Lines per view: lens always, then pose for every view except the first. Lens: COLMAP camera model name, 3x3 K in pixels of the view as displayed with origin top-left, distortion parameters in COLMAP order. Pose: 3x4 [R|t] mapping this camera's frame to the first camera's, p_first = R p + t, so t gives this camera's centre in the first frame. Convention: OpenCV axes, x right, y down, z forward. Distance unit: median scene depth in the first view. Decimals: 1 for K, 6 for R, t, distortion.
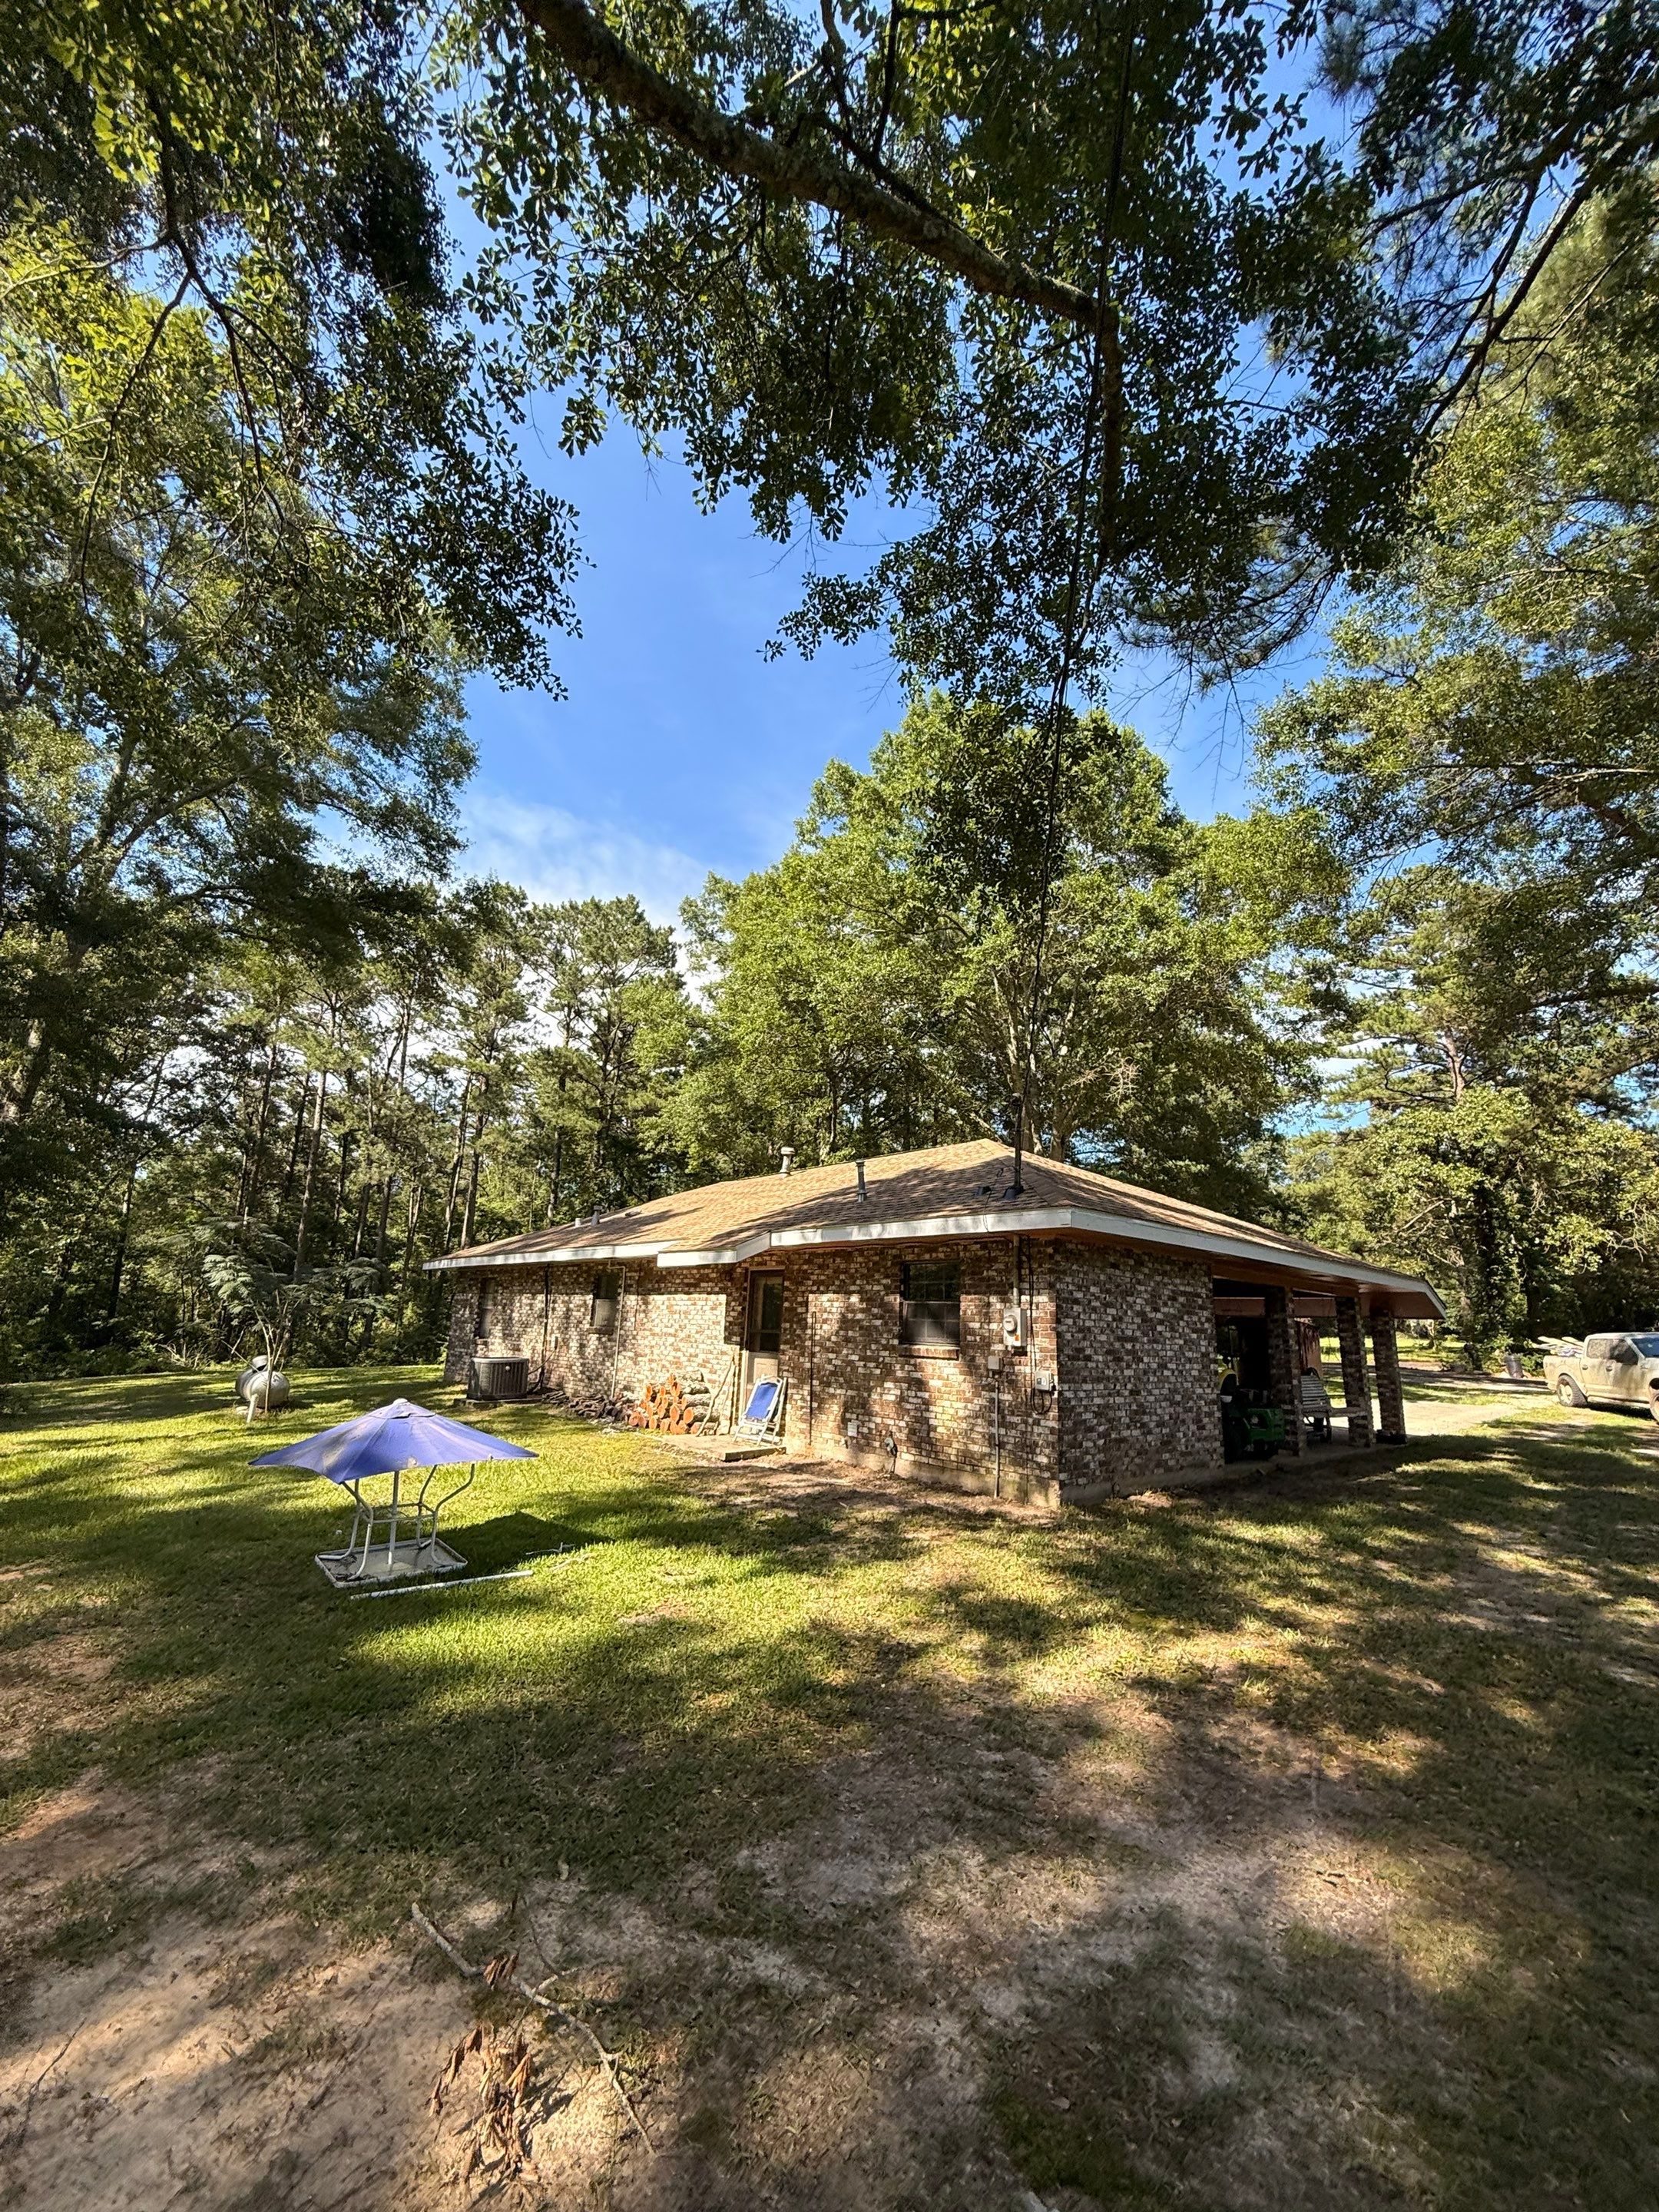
lens RADIAL K [[878.5, 0, 830.8], [0, 878.5, 1094.0], [0, 0, 1]] dist [-0.011713, 0.016379]
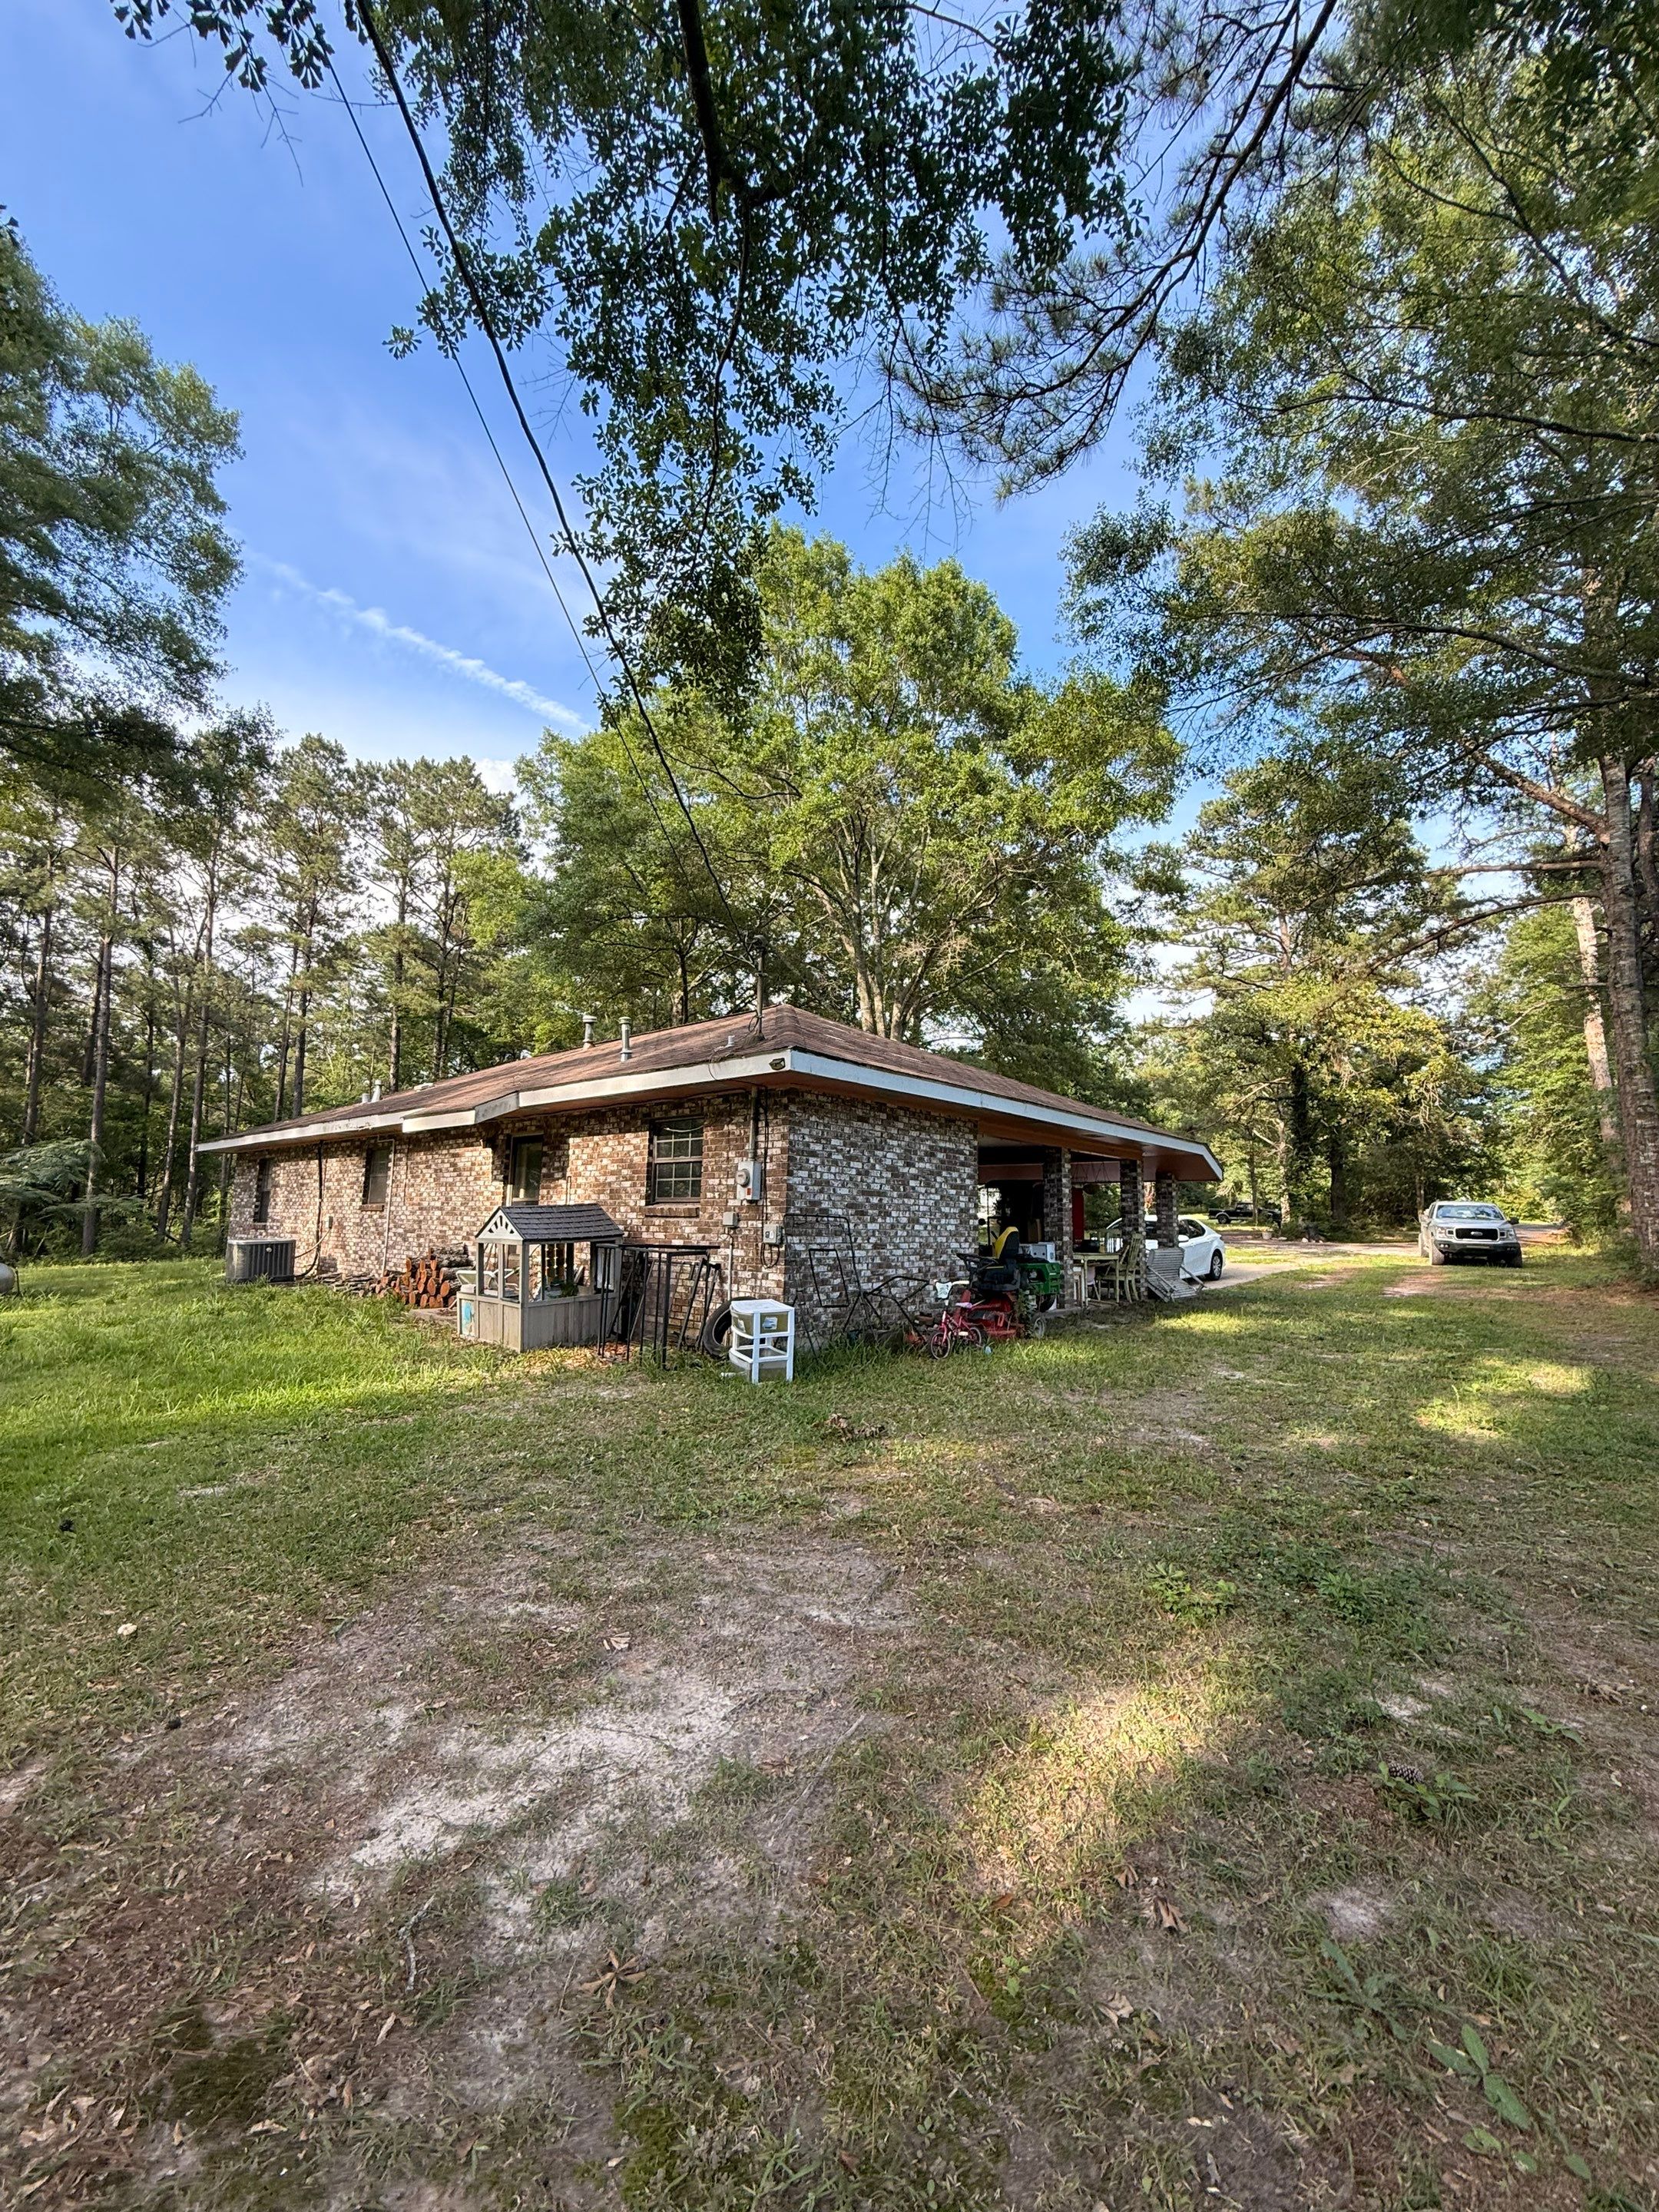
lens RADIAL K [[875.7, 0, 827.2], [0, 875.7, 1101.7], [0, 0, 1]] dist [-0.002571, 0.000638]
pose [[0.992371, -0.005840, 0.123153, 0.062394], [-0.010239, 0.991523, 0.129526, 0.020195], [-0.122866, -0.129798, 0.983899, 0.025306]]
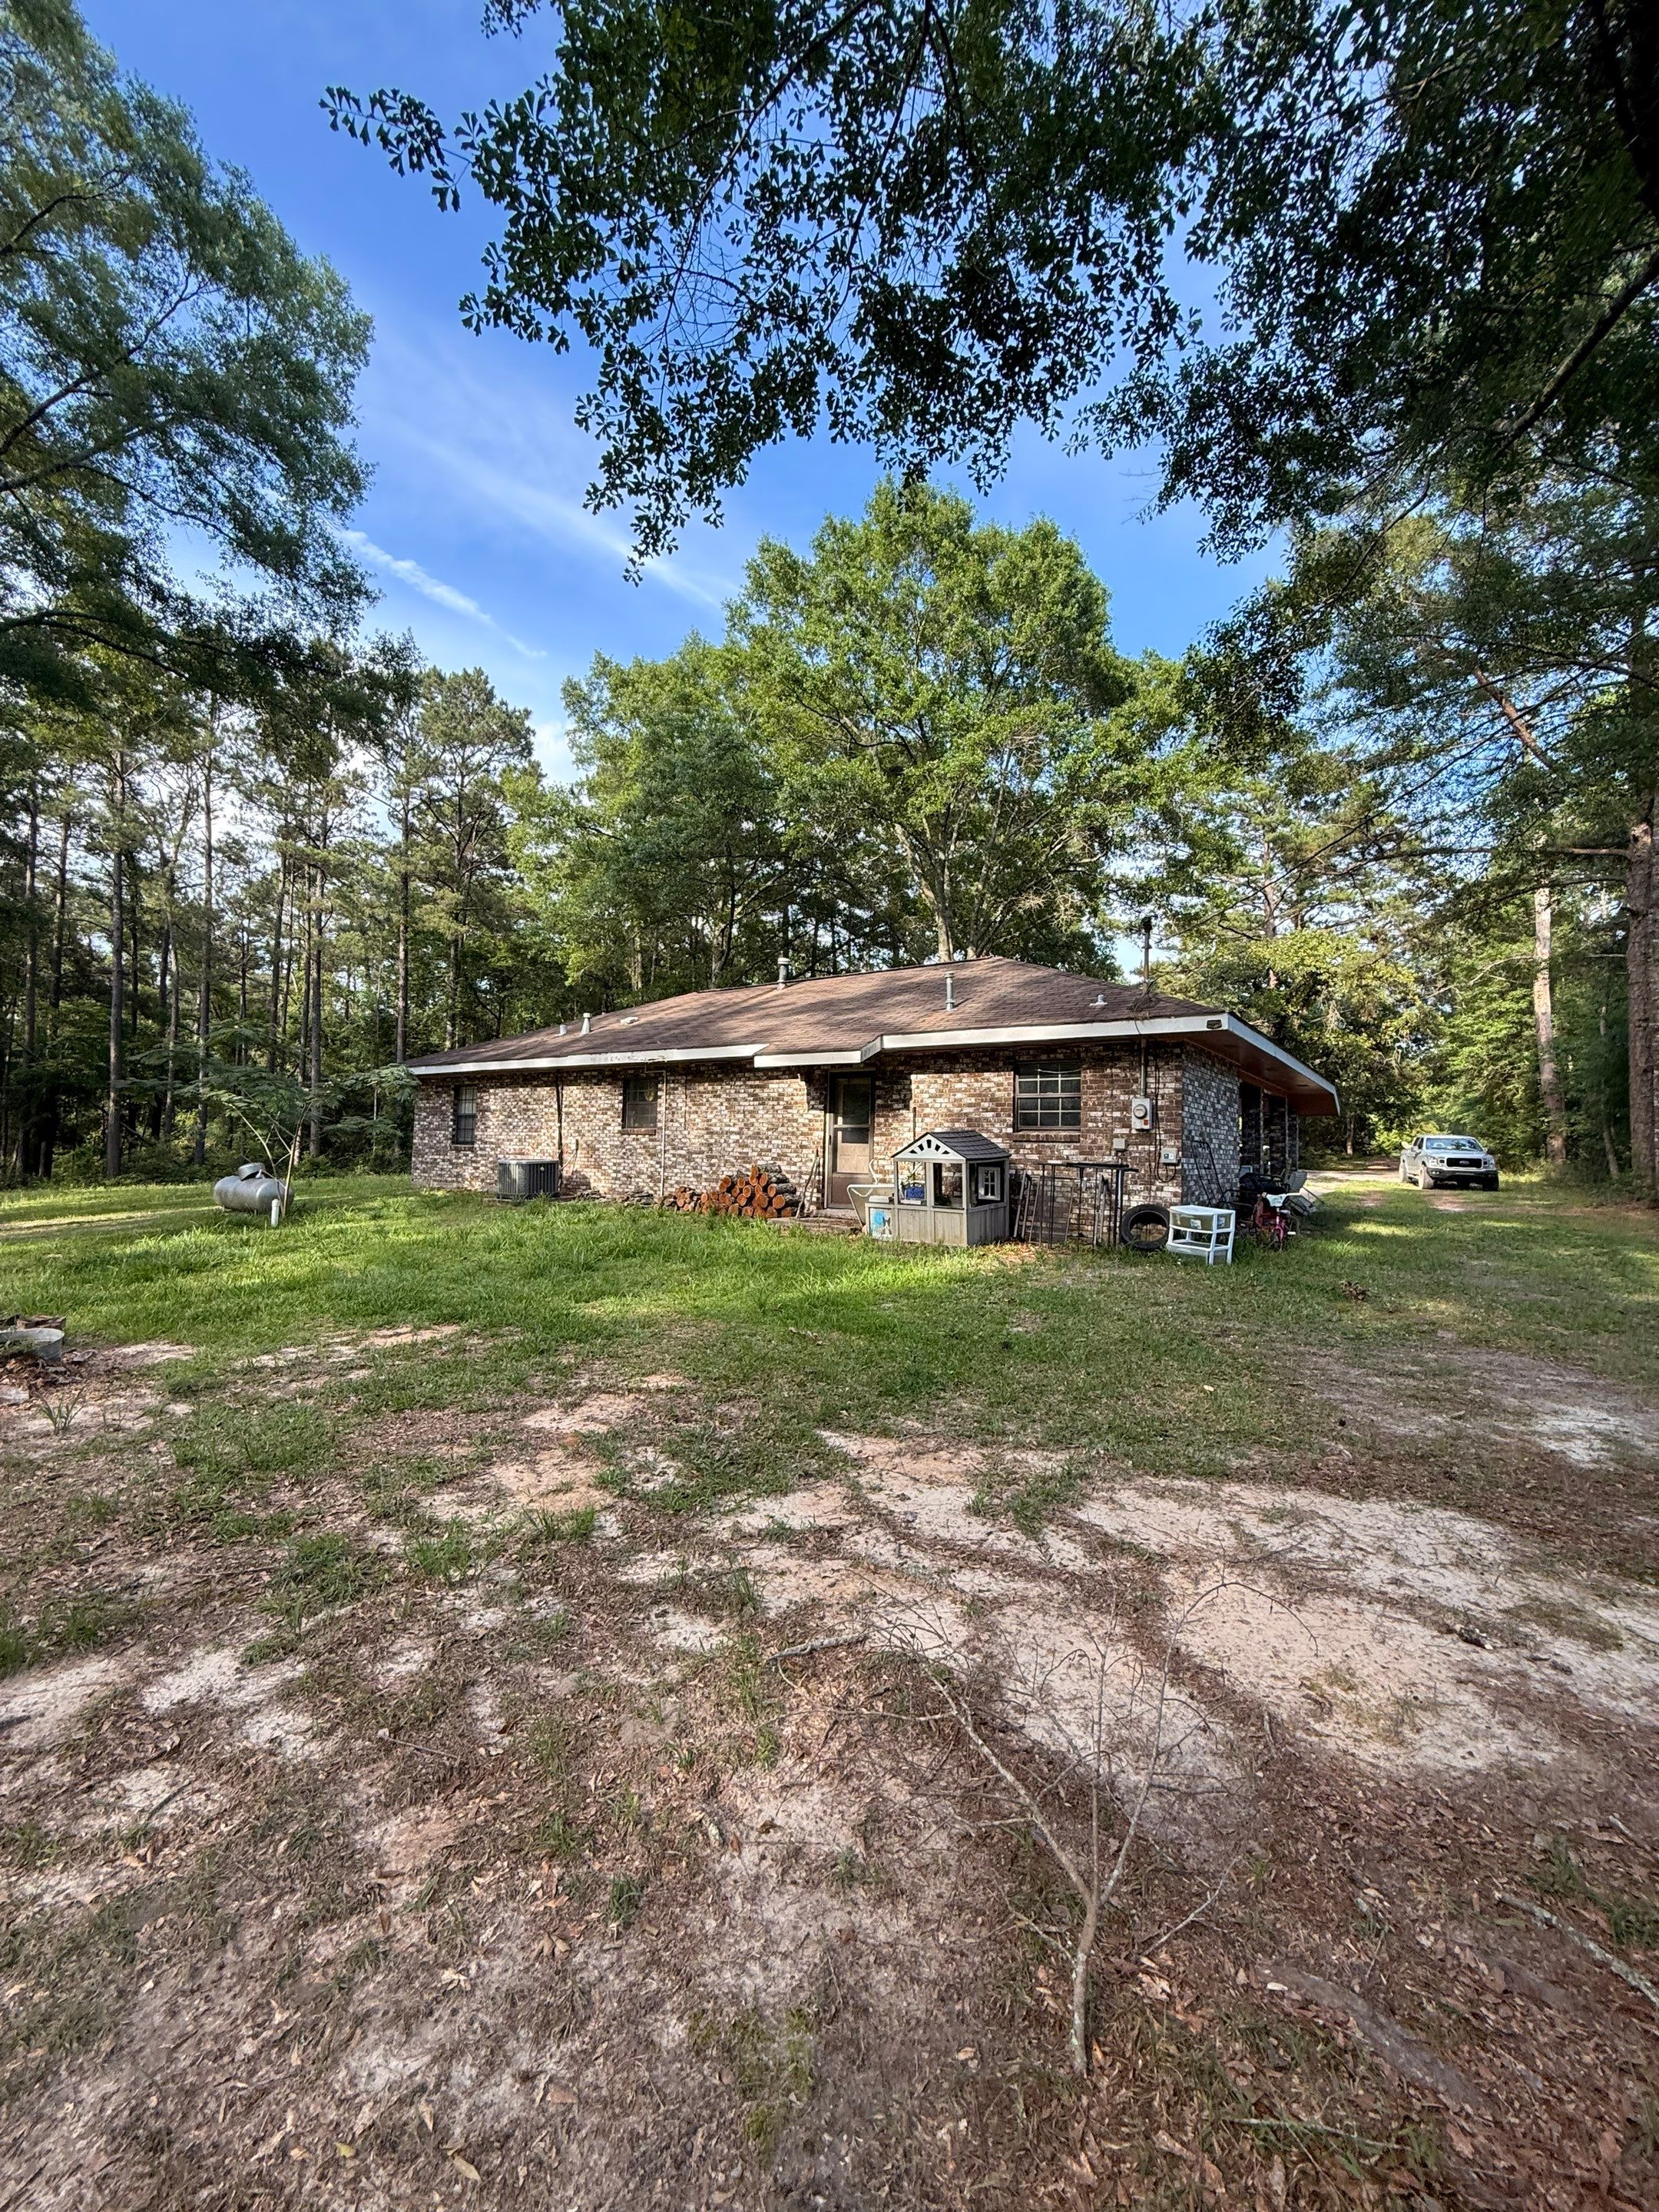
lens RADIAL K [[875.7, 0, 827.2], [0, 875.7, 1101.7], [0, 0, 1]] dist [-0.002571, 0.000638]
pose [[0.975484, -0.003135, 0.220050, -0.164497], [-0.043705, 0.977223, 0.207665, 0.007343], [-0.215689, -0.212191, 0.953128, -0.013017]]
